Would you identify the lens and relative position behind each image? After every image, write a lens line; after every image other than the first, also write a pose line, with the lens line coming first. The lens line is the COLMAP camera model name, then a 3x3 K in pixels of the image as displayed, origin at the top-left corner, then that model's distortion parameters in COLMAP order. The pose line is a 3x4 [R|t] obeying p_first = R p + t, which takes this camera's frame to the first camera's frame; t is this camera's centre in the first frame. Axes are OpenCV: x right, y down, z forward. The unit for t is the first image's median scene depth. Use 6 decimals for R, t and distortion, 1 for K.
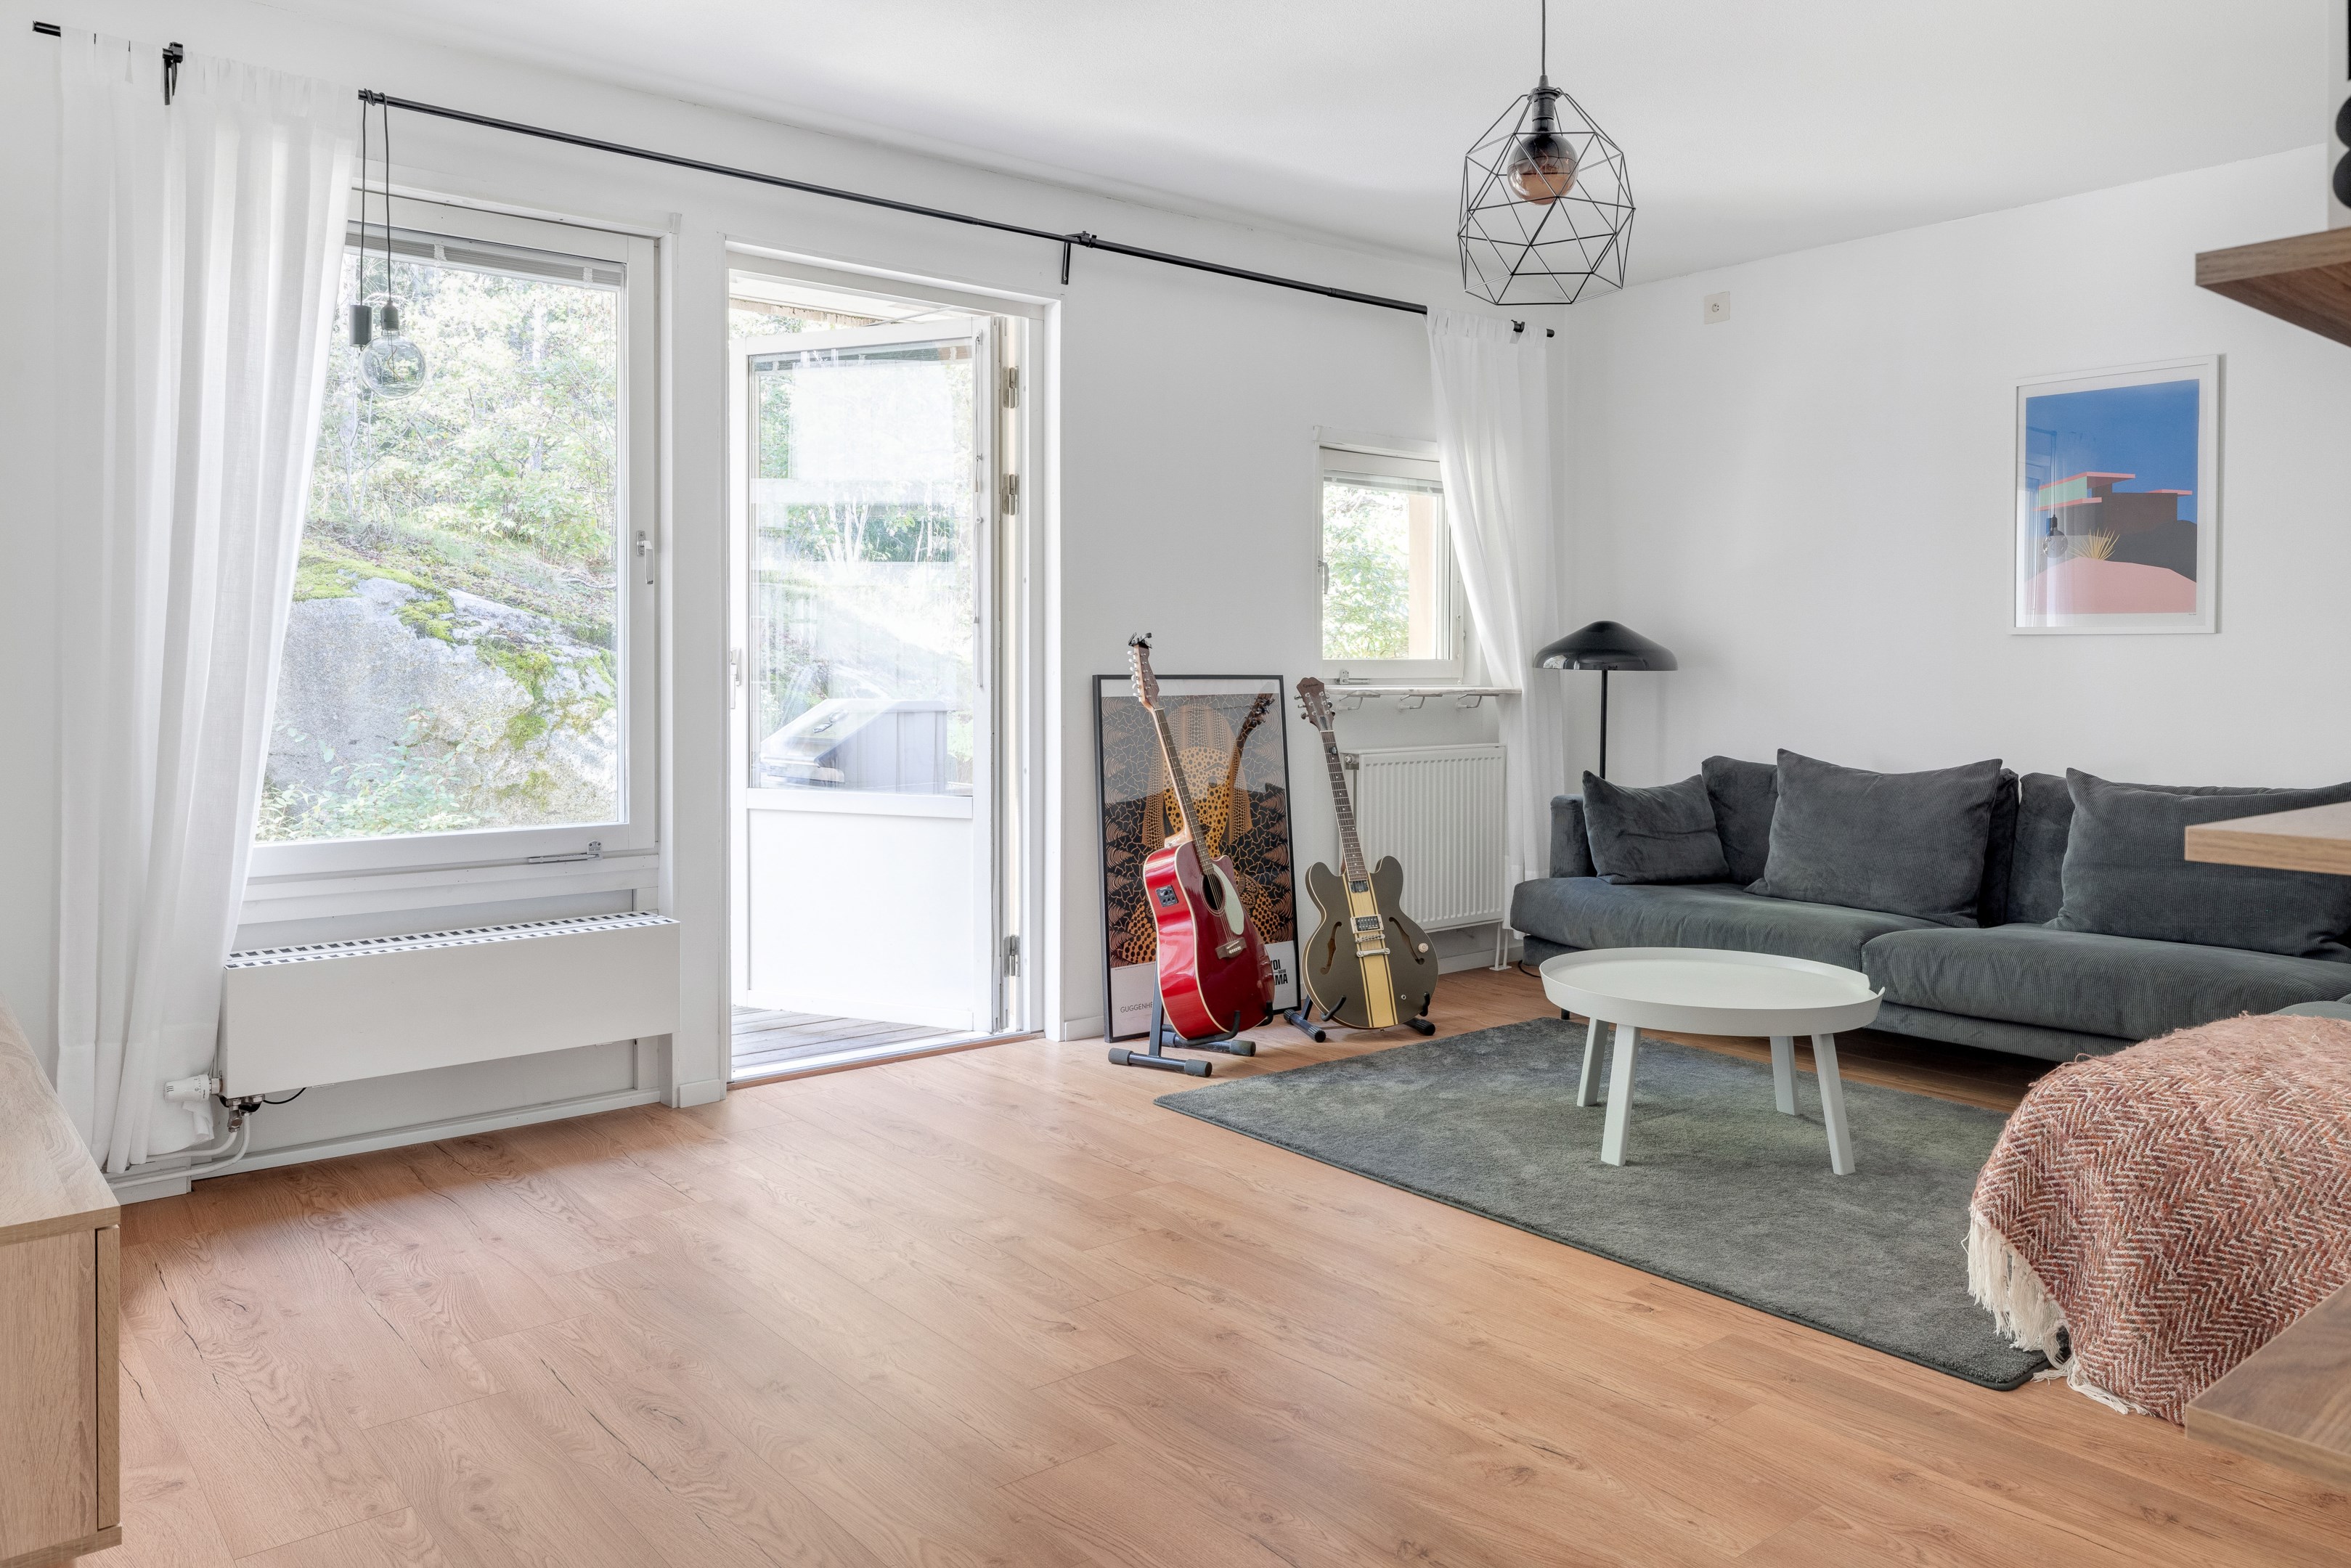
lens RADIAL K [[1640.4, 0, 1172.6], [0, 1640.4, 669.2], [0, 0, 1]] dist [-0.001341, -0.000148]
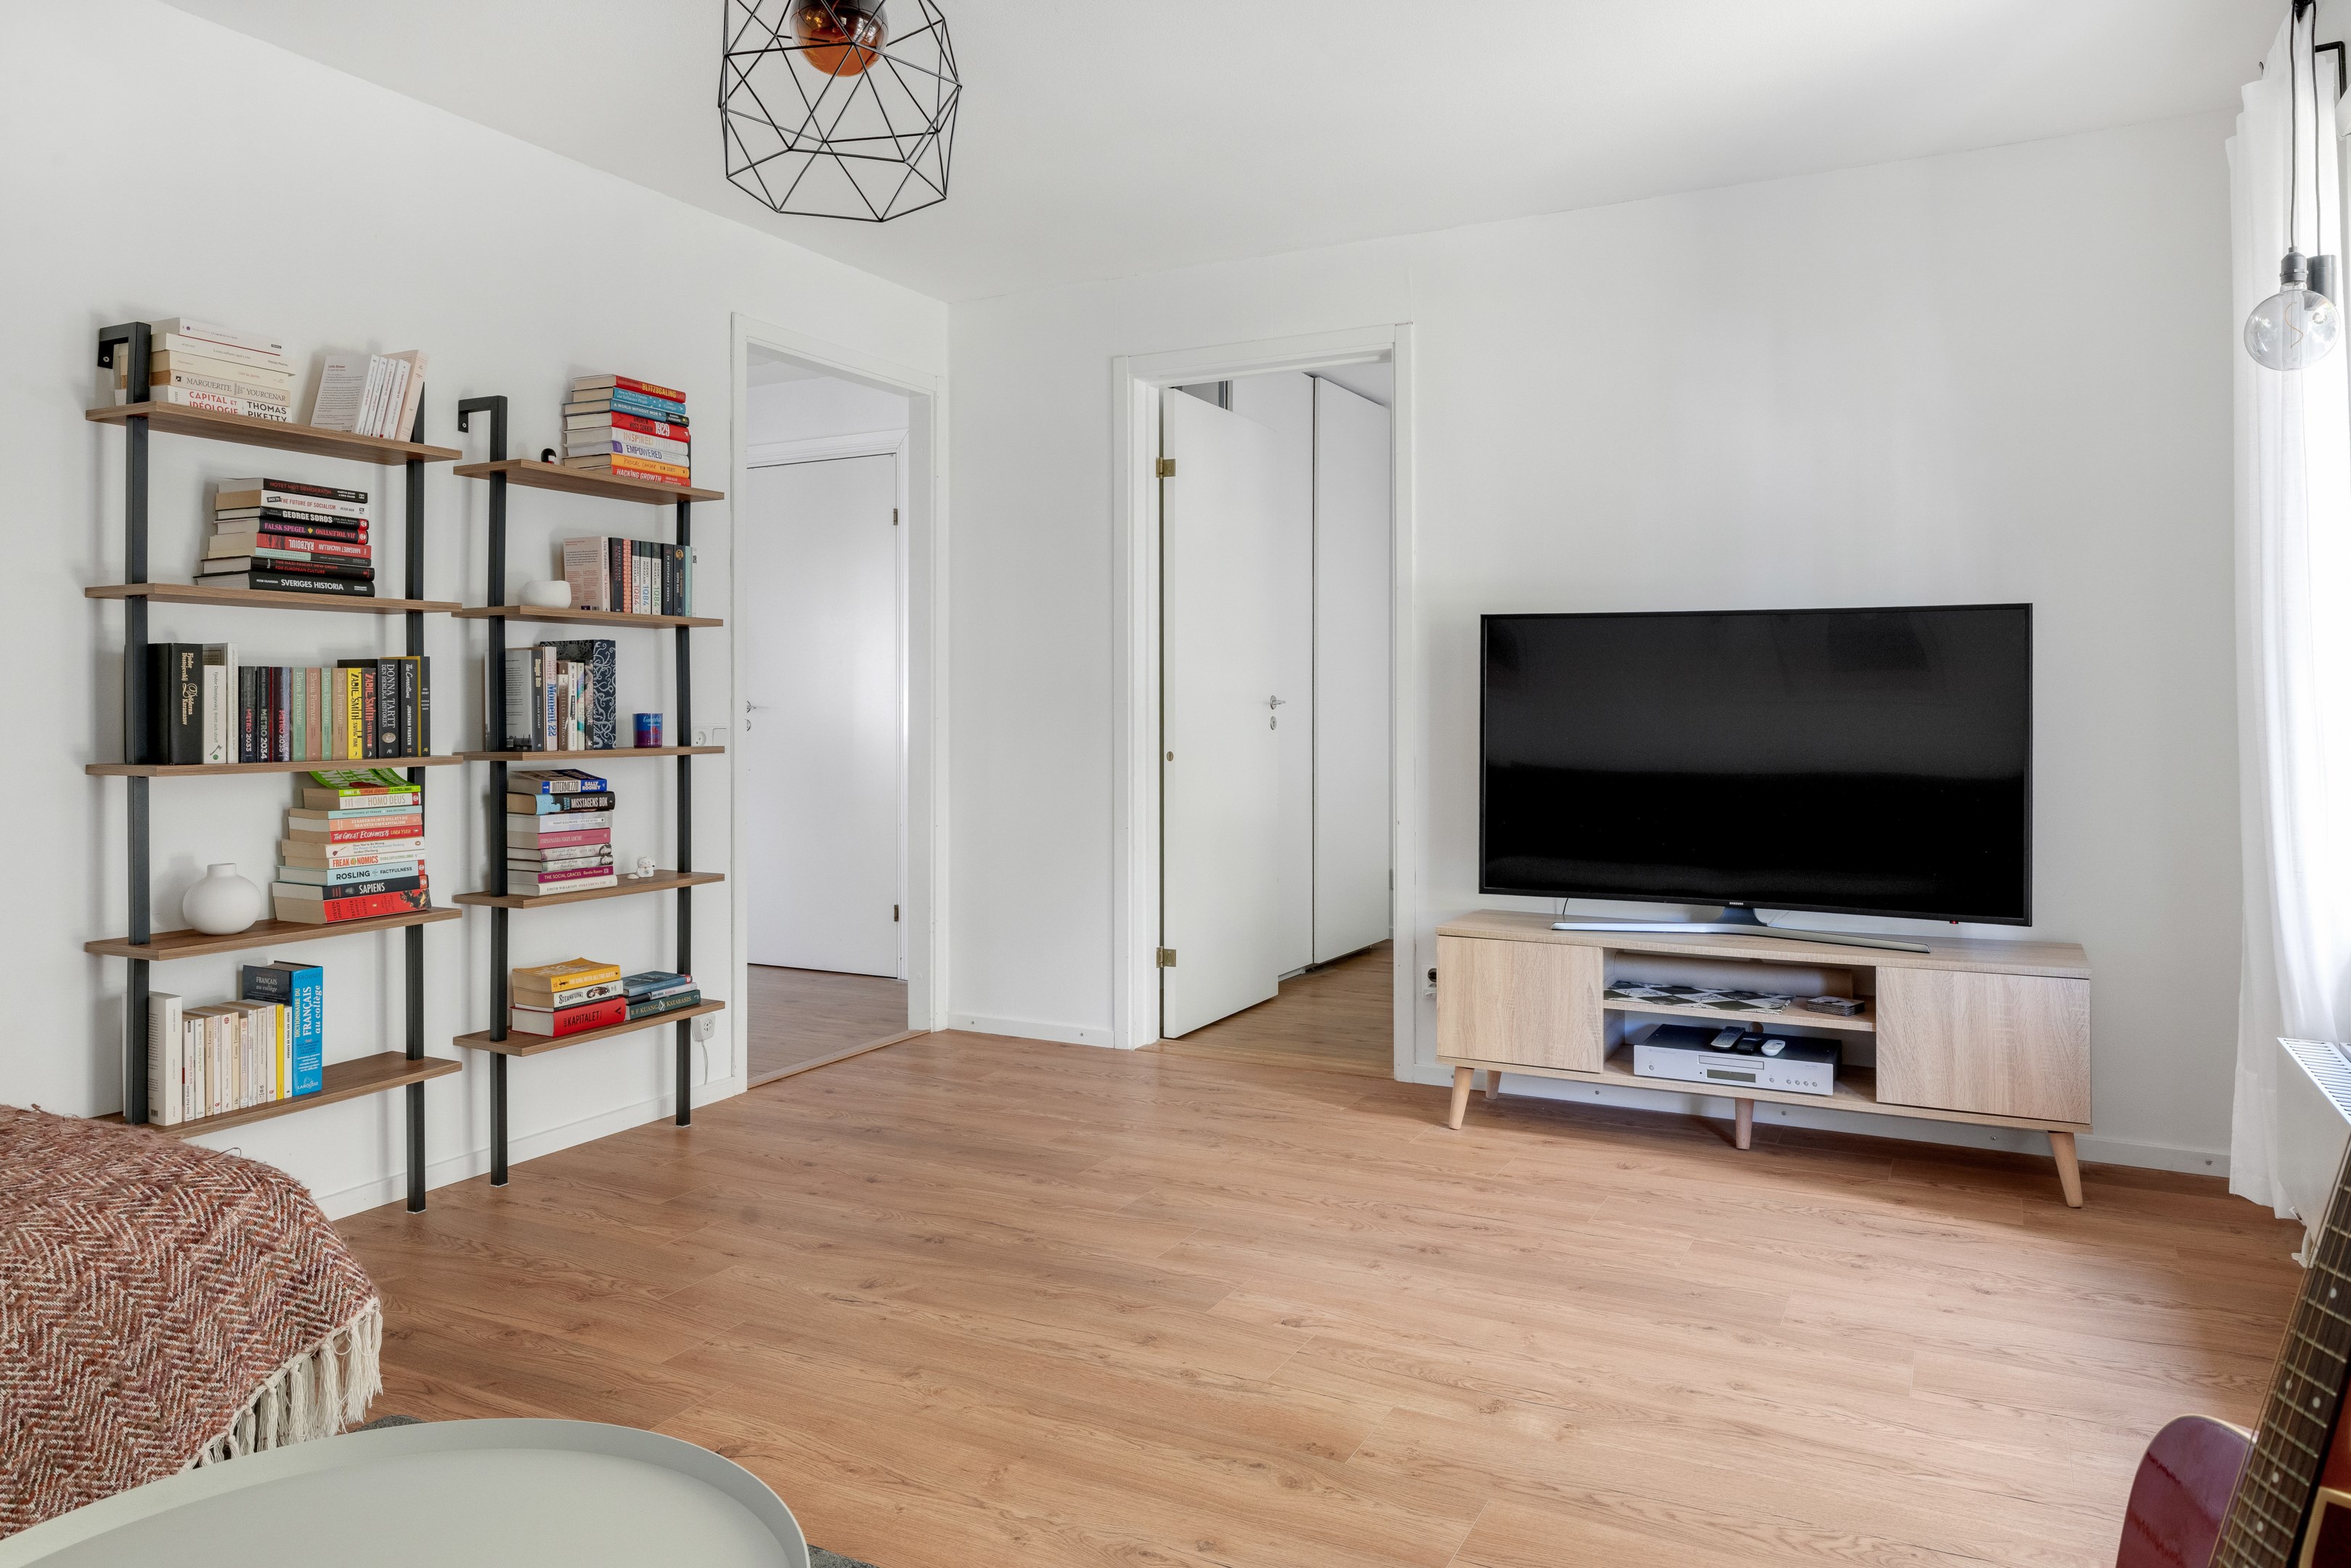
lens RADIAL K [[1553.9, 0, 1190.2], [0, 1553.9, 718.8], [0, 0, 1]] dist [-0.002671, -0.000642]
pose [[-0.916783, 0.004156, -0.399365, 0.261392], [0.000940, 0.999966, 0.008249, -0.002339], [0.399386, 0.007187, -0.916755, 1.240316]]
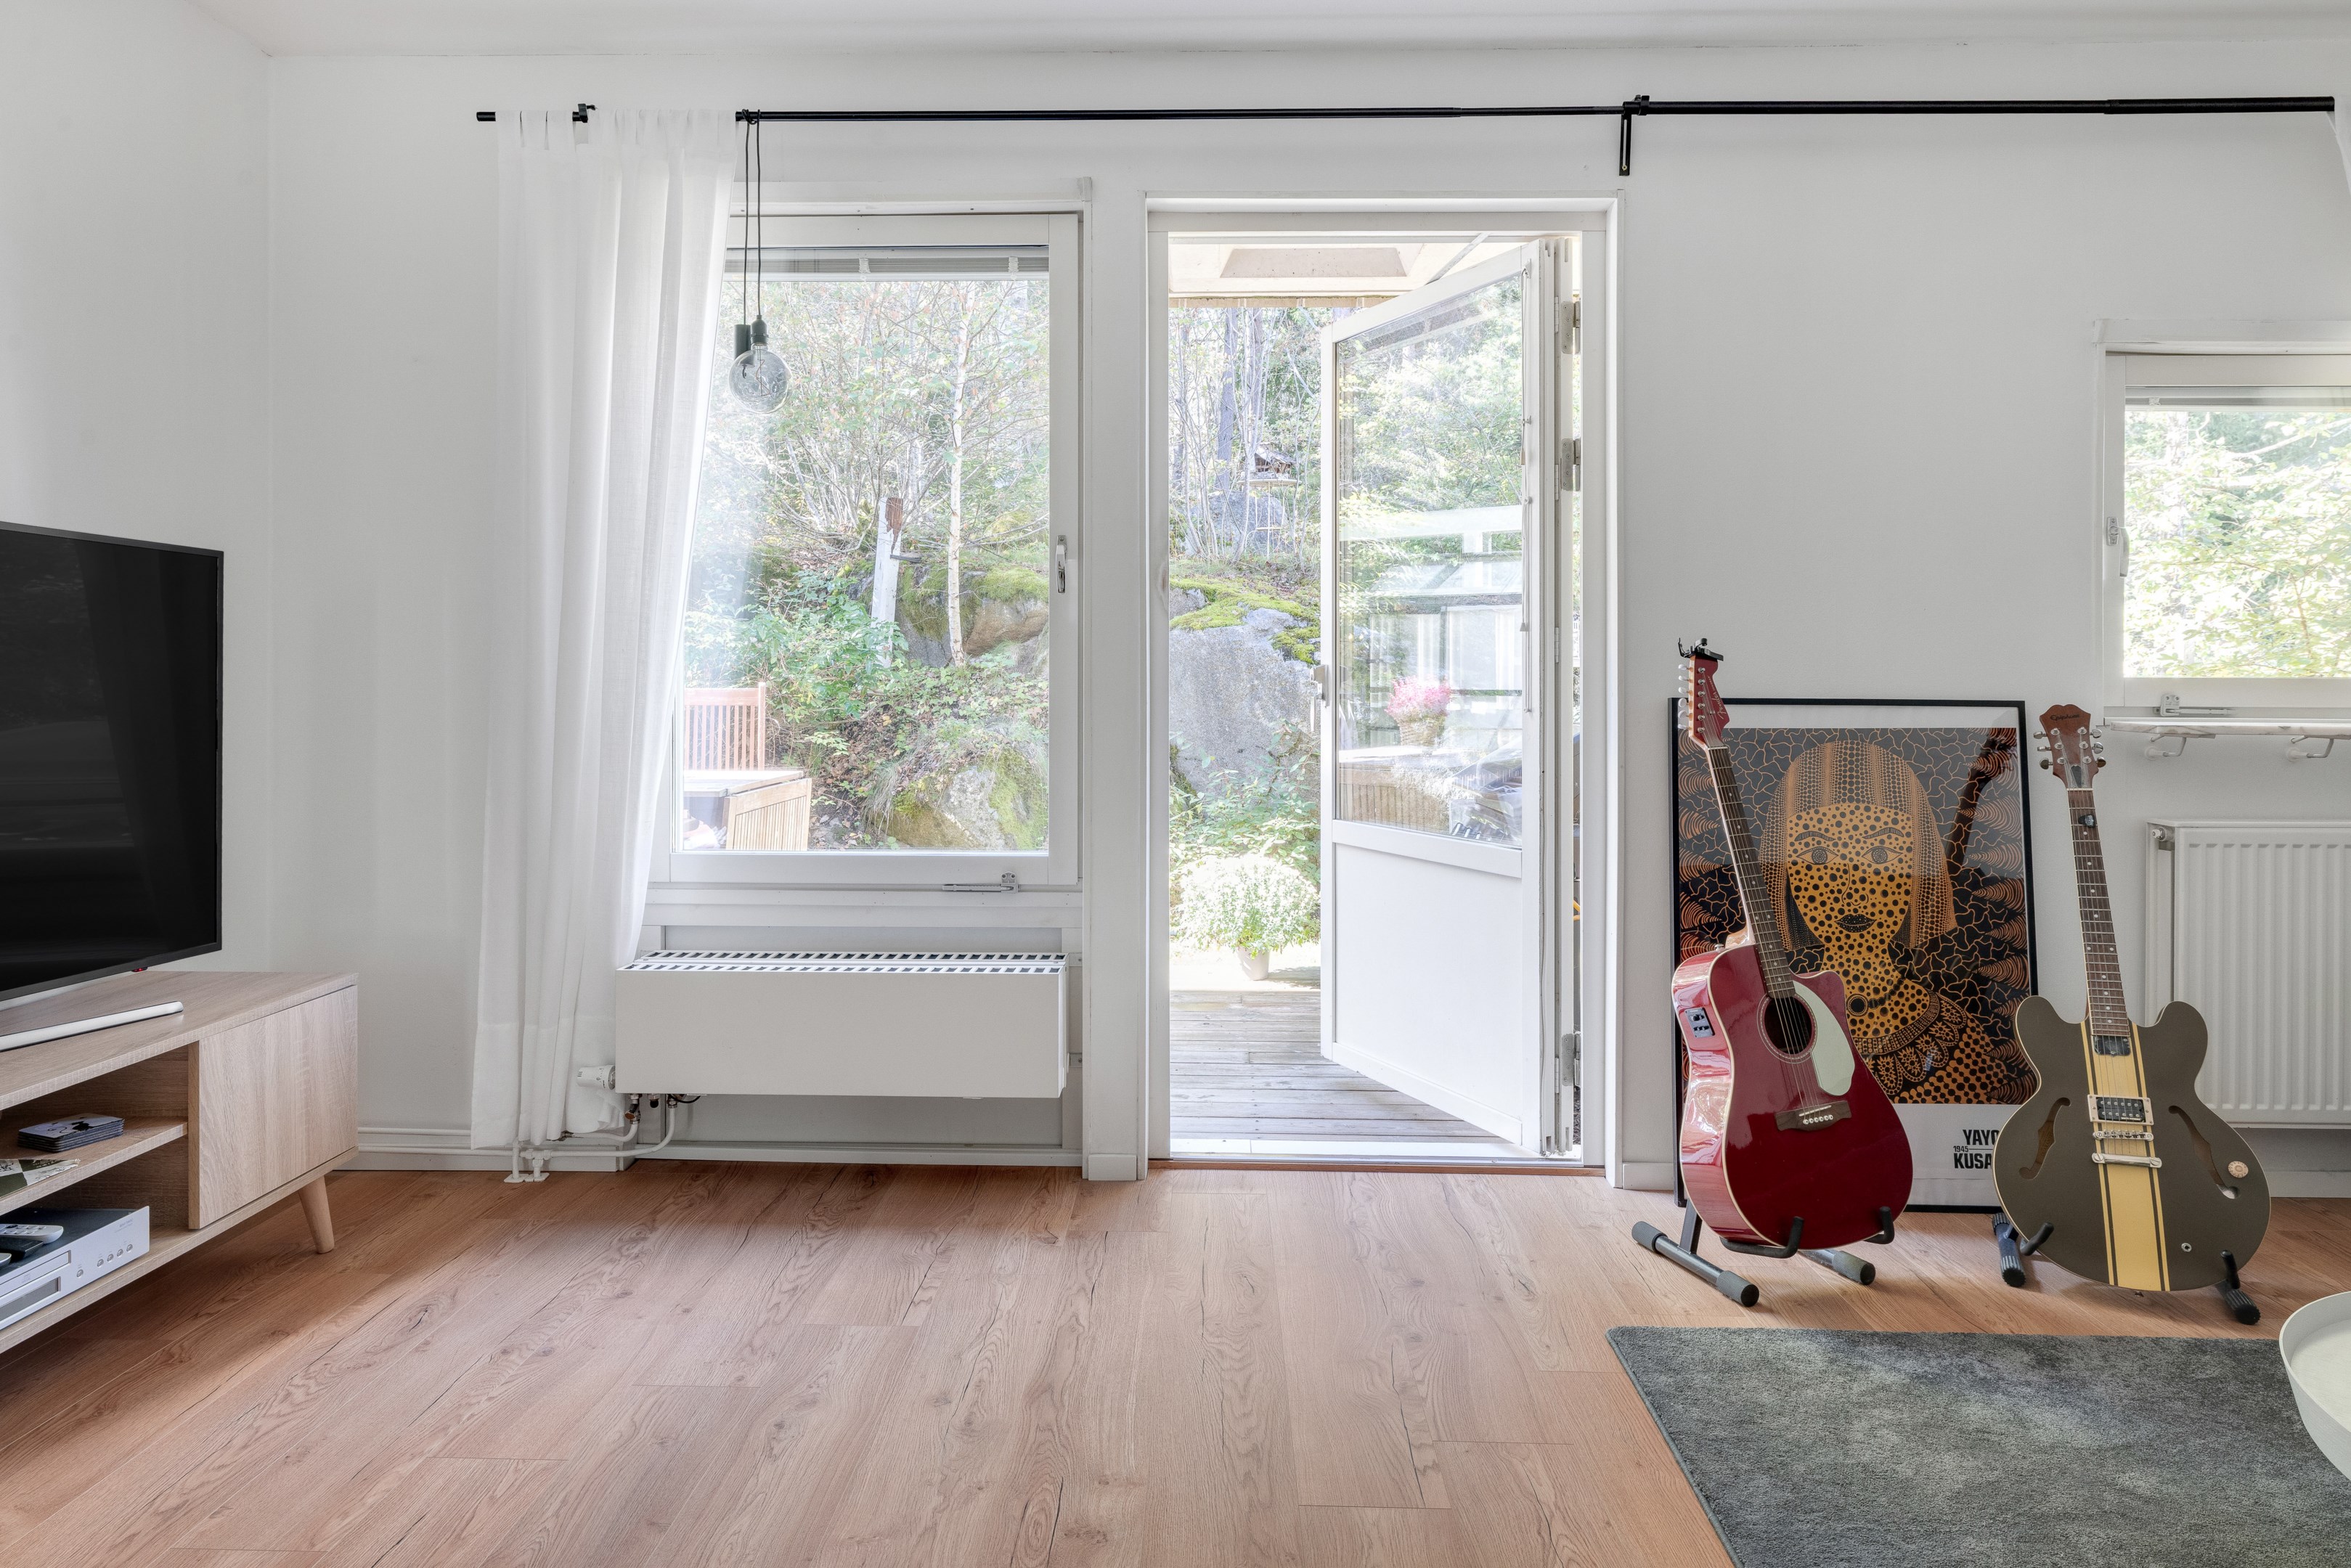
lens RADIAL K [[1409.8, 0, 1169.6], [0, 1409.8, 676.0], [0, 0, 1]] dist [-0.003147, -0.000272]
pose [[0.755961, -0.001667, -0.654615, 0.228555], [-0.004835, 0.999955, -0.008130, -0.000008], [0.654599, 0.009311, 0.755919, 0.437960]]
